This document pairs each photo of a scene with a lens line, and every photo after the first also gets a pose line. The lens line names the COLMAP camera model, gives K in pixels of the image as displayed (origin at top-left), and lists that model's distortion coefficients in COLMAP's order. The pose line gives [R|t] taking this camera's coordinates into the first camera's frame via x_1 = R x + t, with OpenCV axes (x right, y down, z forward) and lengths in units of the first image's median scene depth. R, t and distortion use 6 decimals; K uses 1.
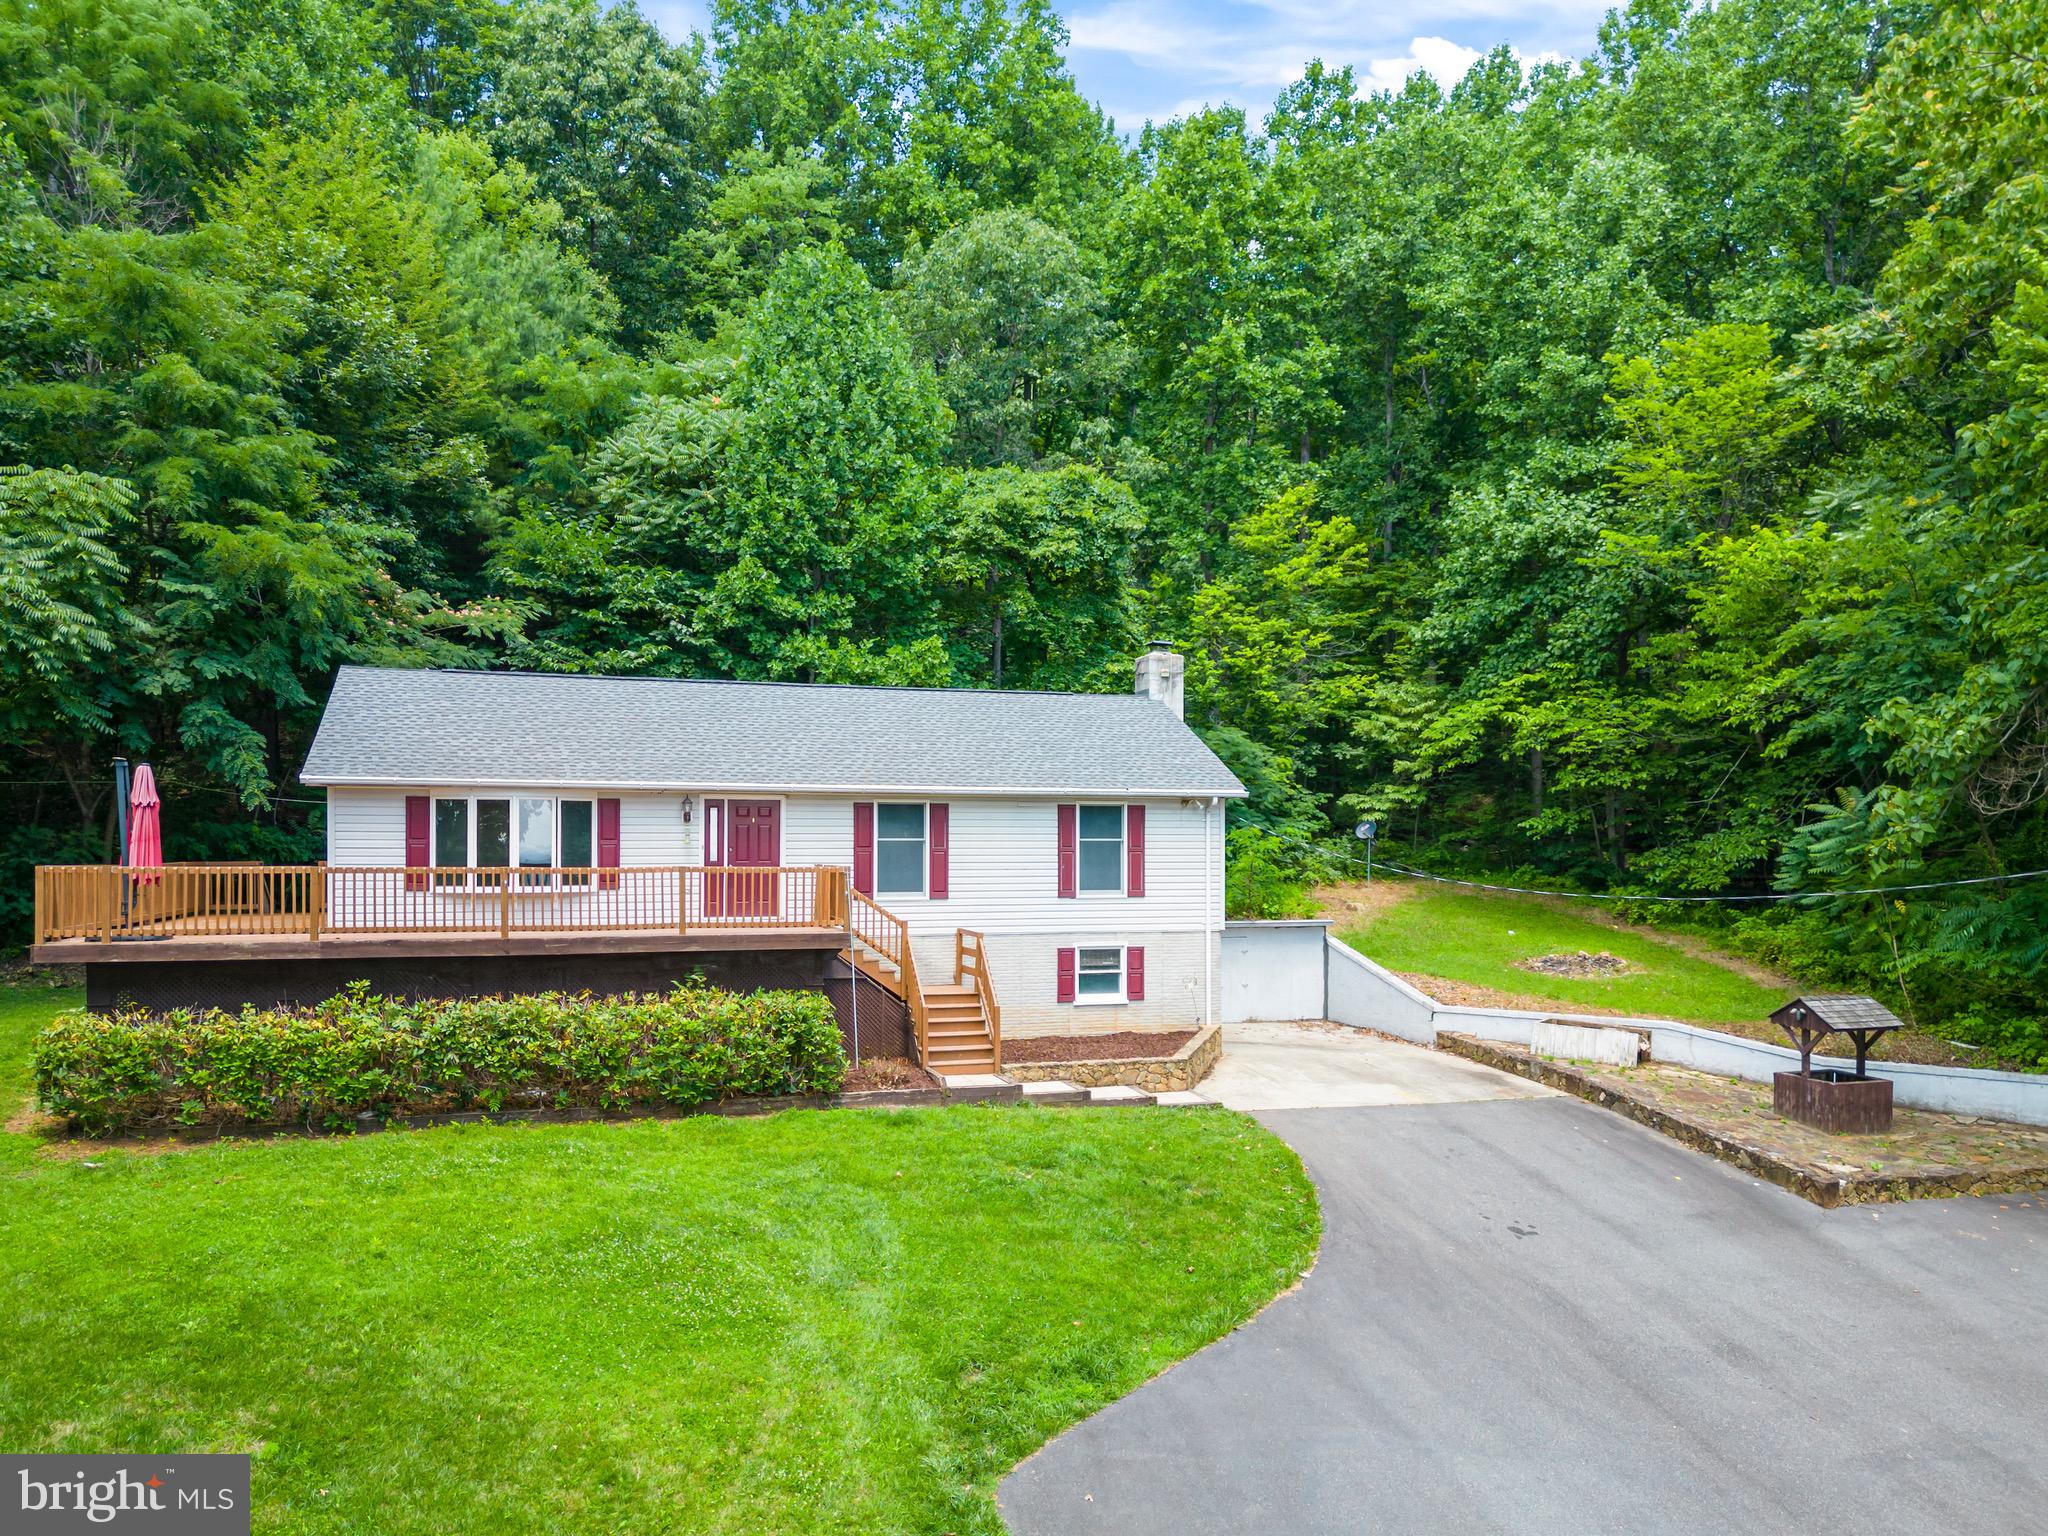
lens RADIAL K [[1486.4, 0, 1027.2], [0, 1486.4, 833.0], [0, 0, 1]] dist [0.111567, -0.143395]
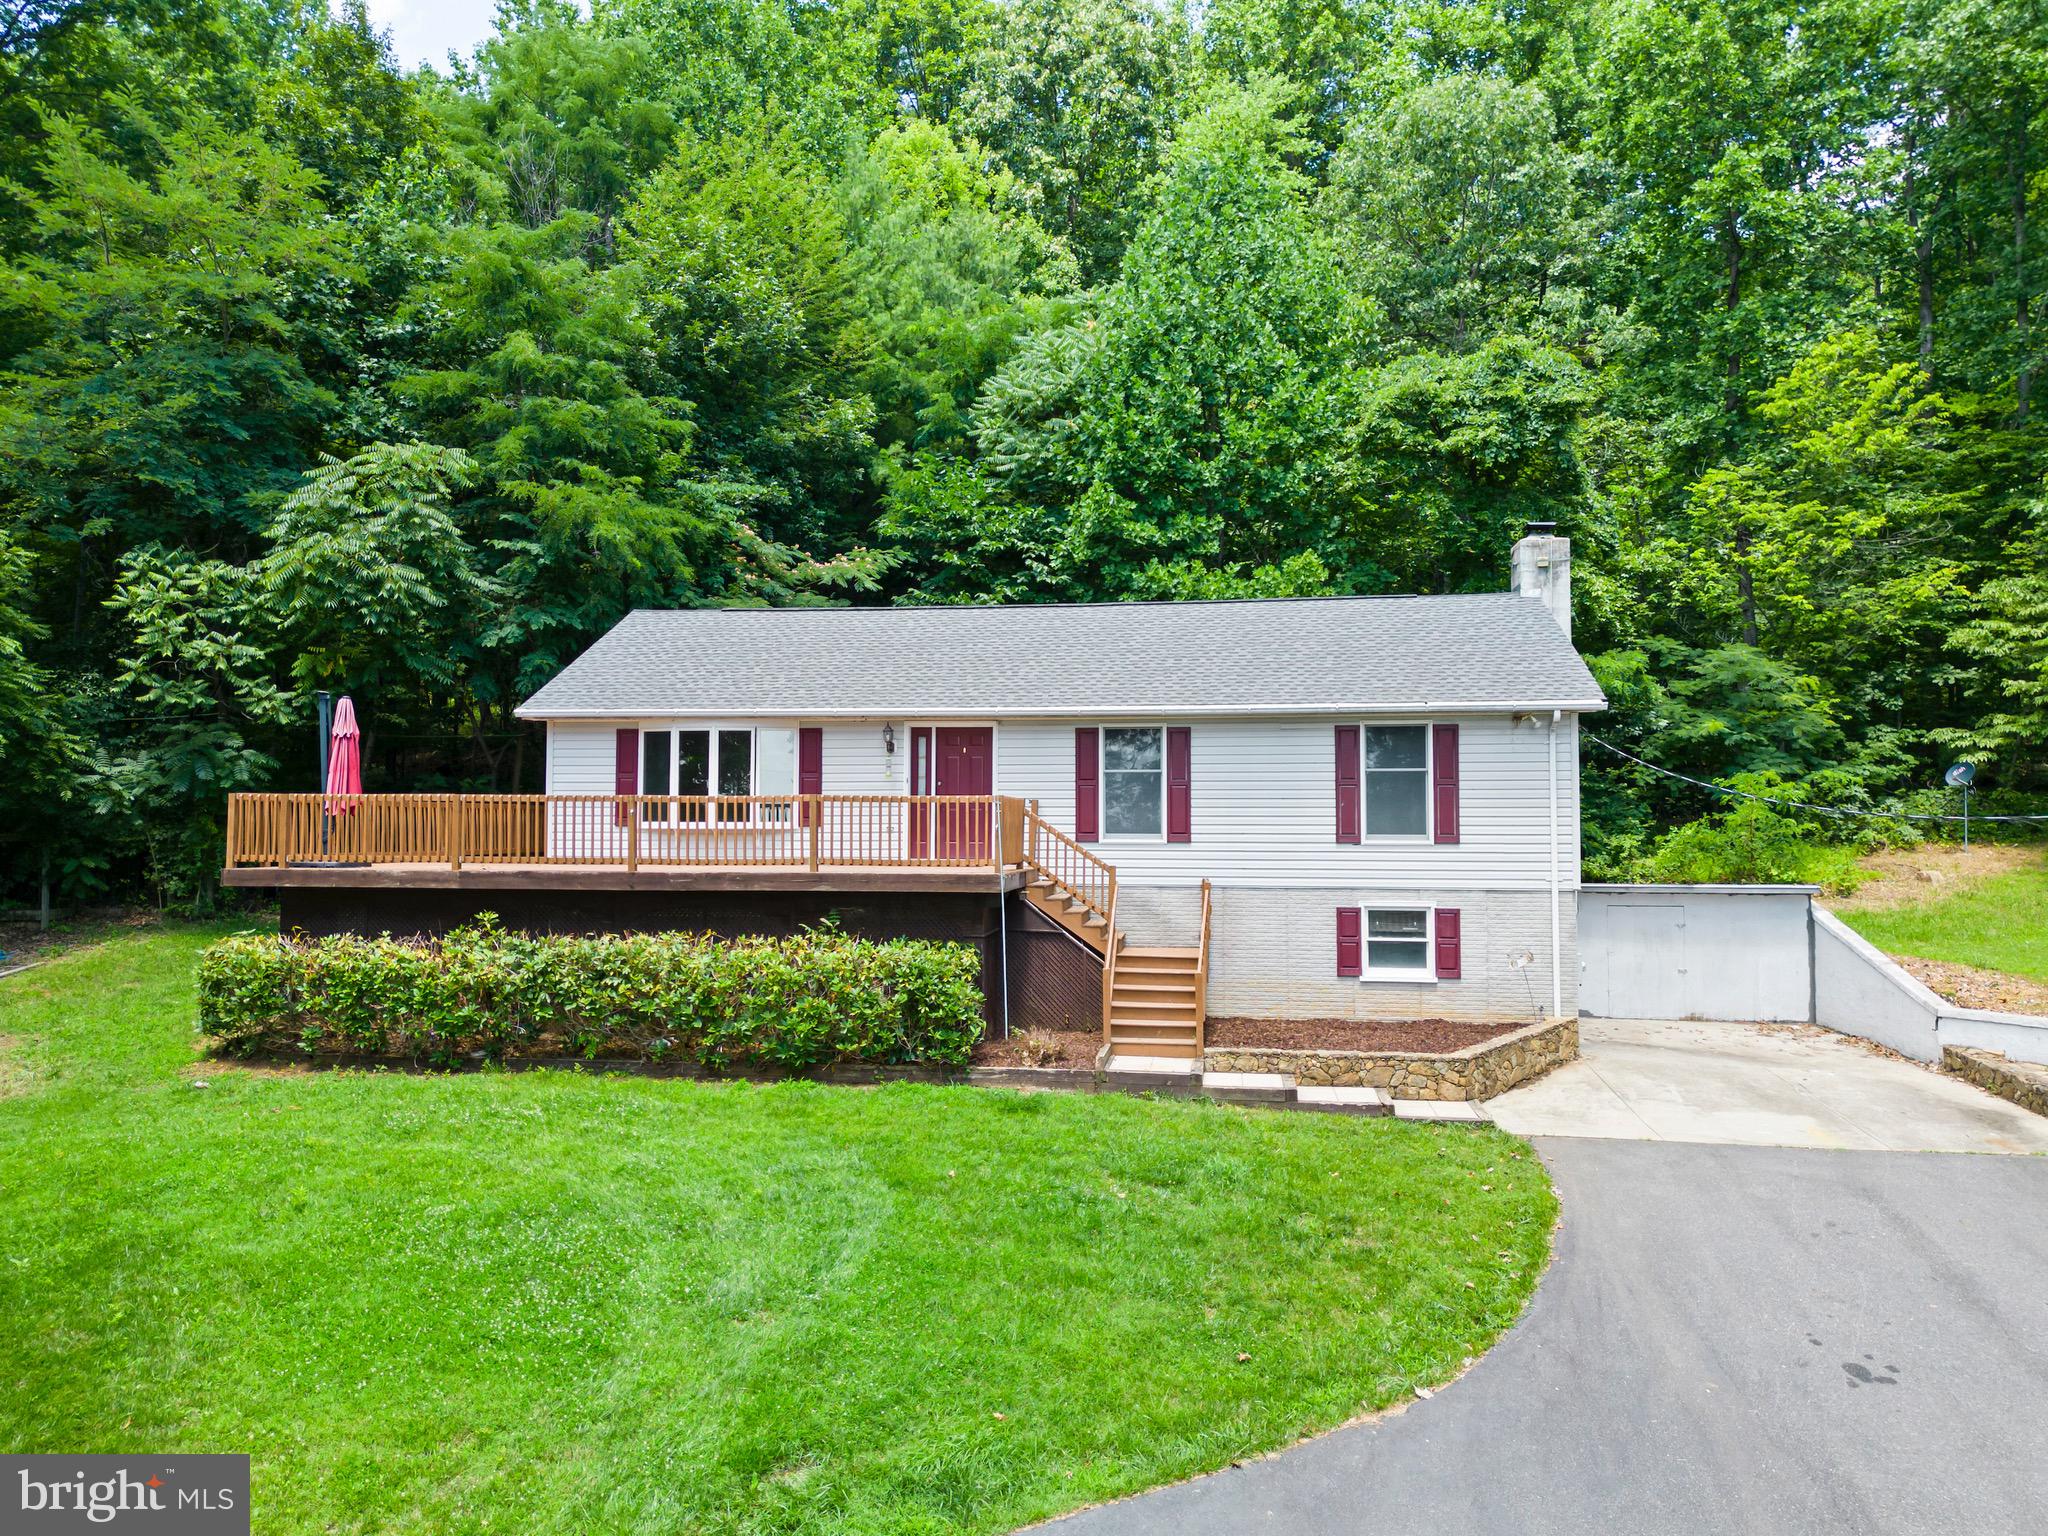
lens RADIAL K [[1462.1, 0, 1023.2], [0, 1462.1, 753.4], [0, 0, 1]] dist [0.108919, -0.135239]
pose [[0.903988, -0.021175, -0.427034, 0.209688], [0.003329, 0.999091, -0.042492, 0.029303], [0.427546, 0.036991, 0.903237, 0.224696]]
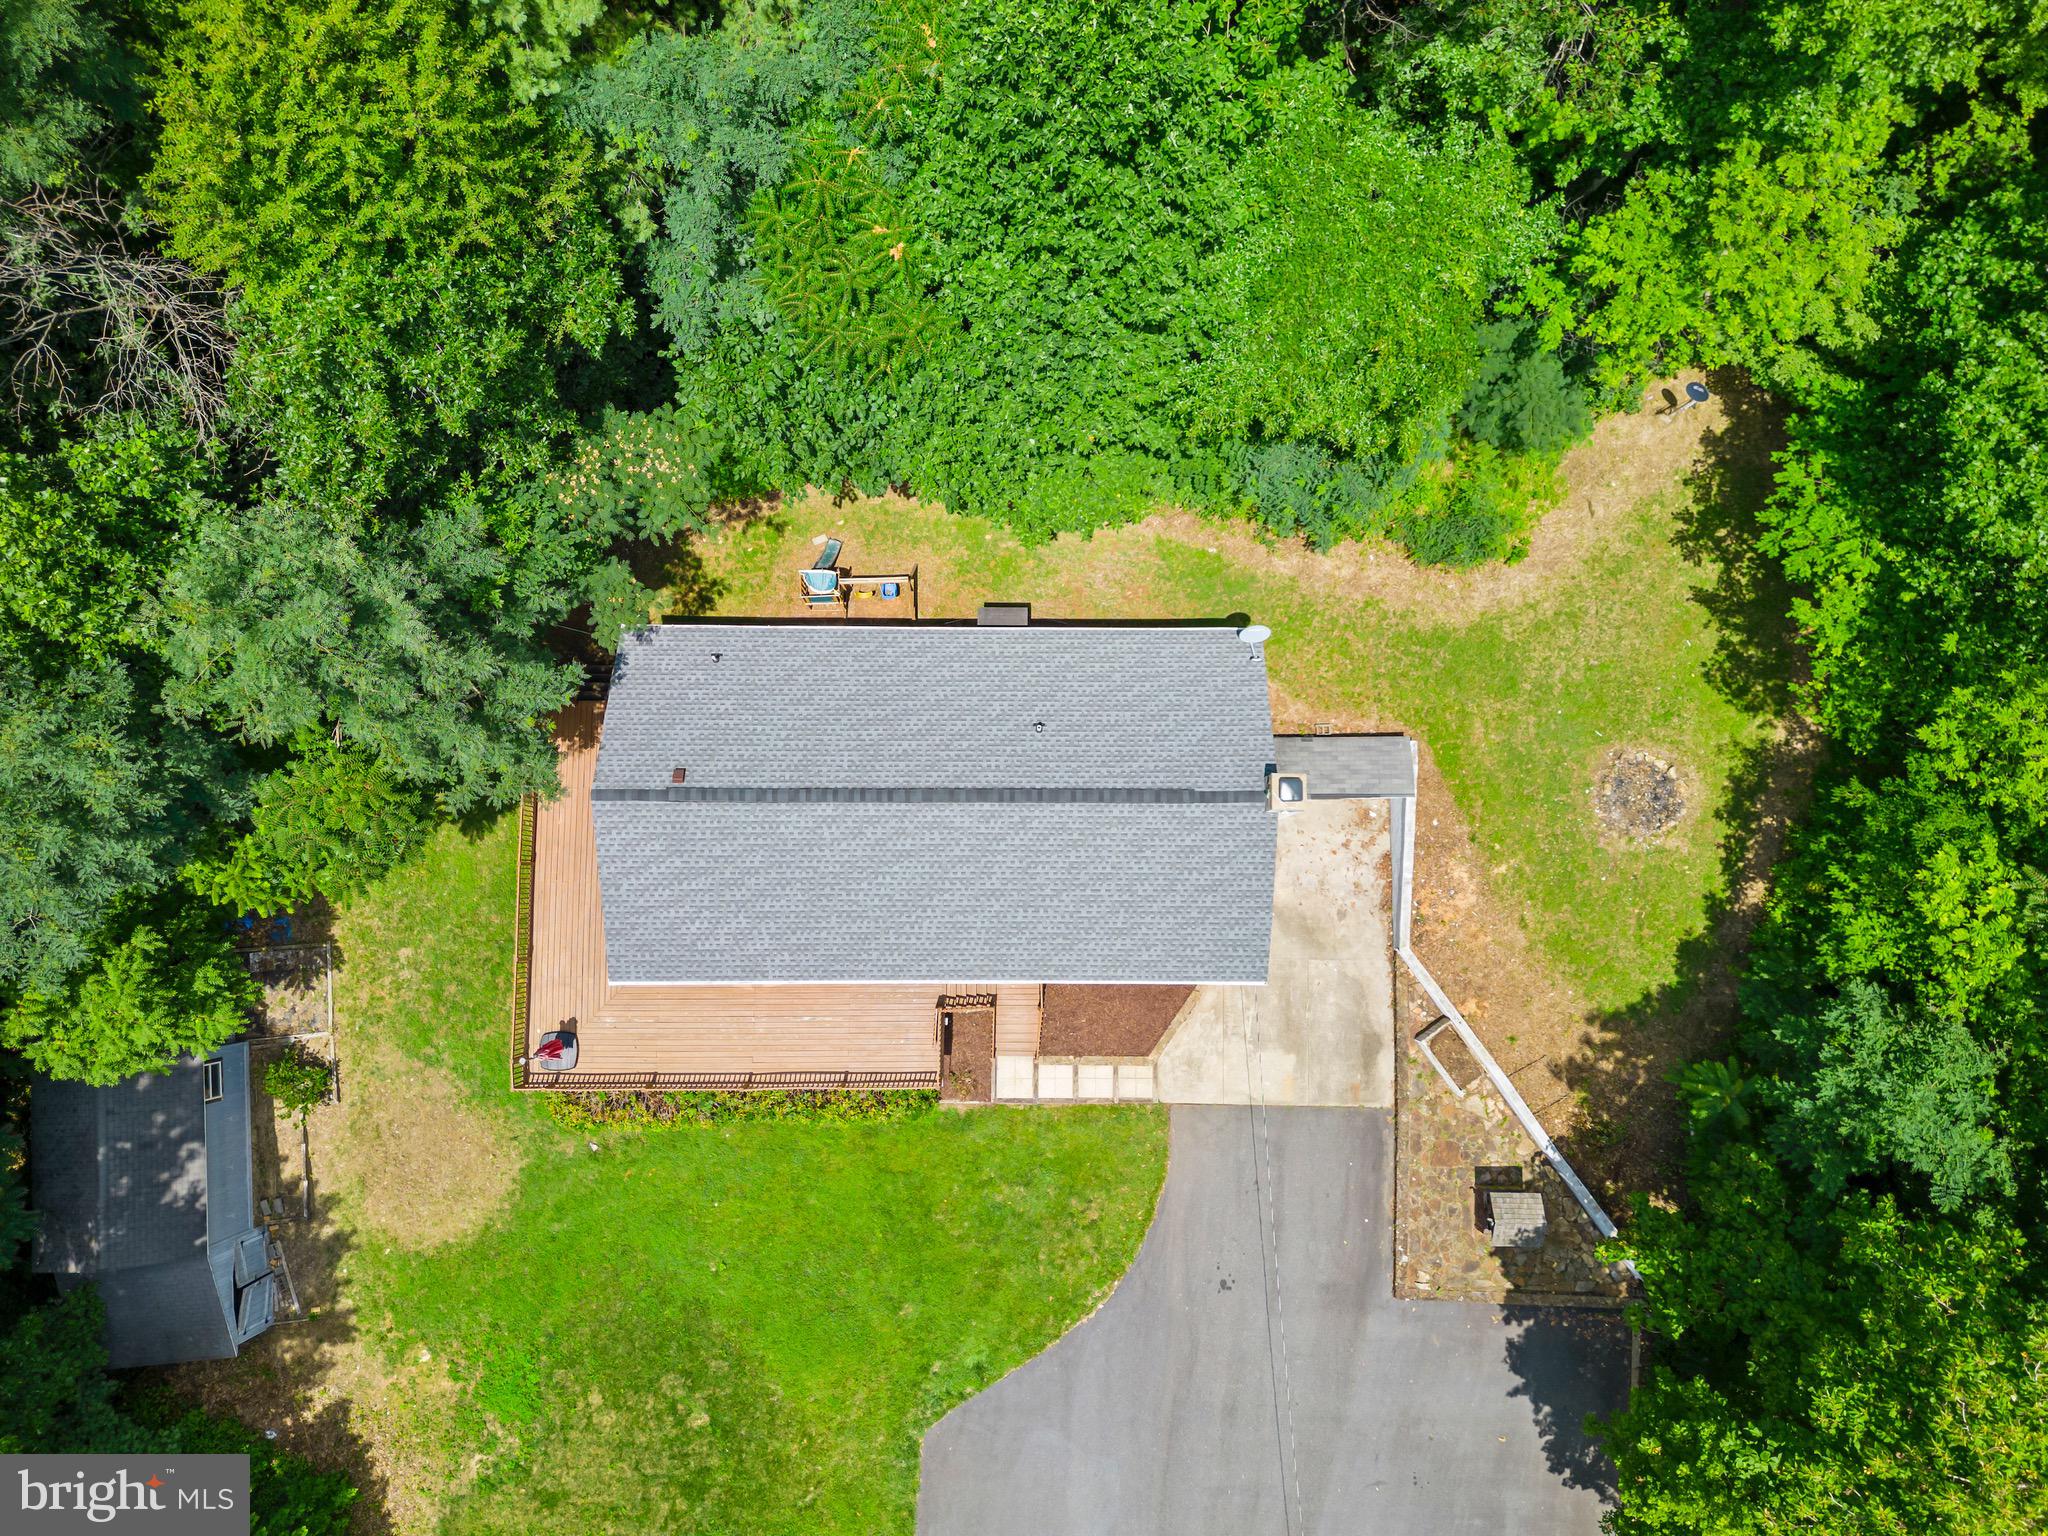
lens RADIAL K [[1462.1, 0, 1023.2], [0, 1462.1, 753.4], [0, 0, 1]] dist [0.108919, -0.135239]
pose [[0.952147, 0.304376, -0.027768, -0.084740], [-0.000812, 0.093369, 0.995631, -1.398343], [0.305639, -0.947965, 0.089148, 1.062953]]
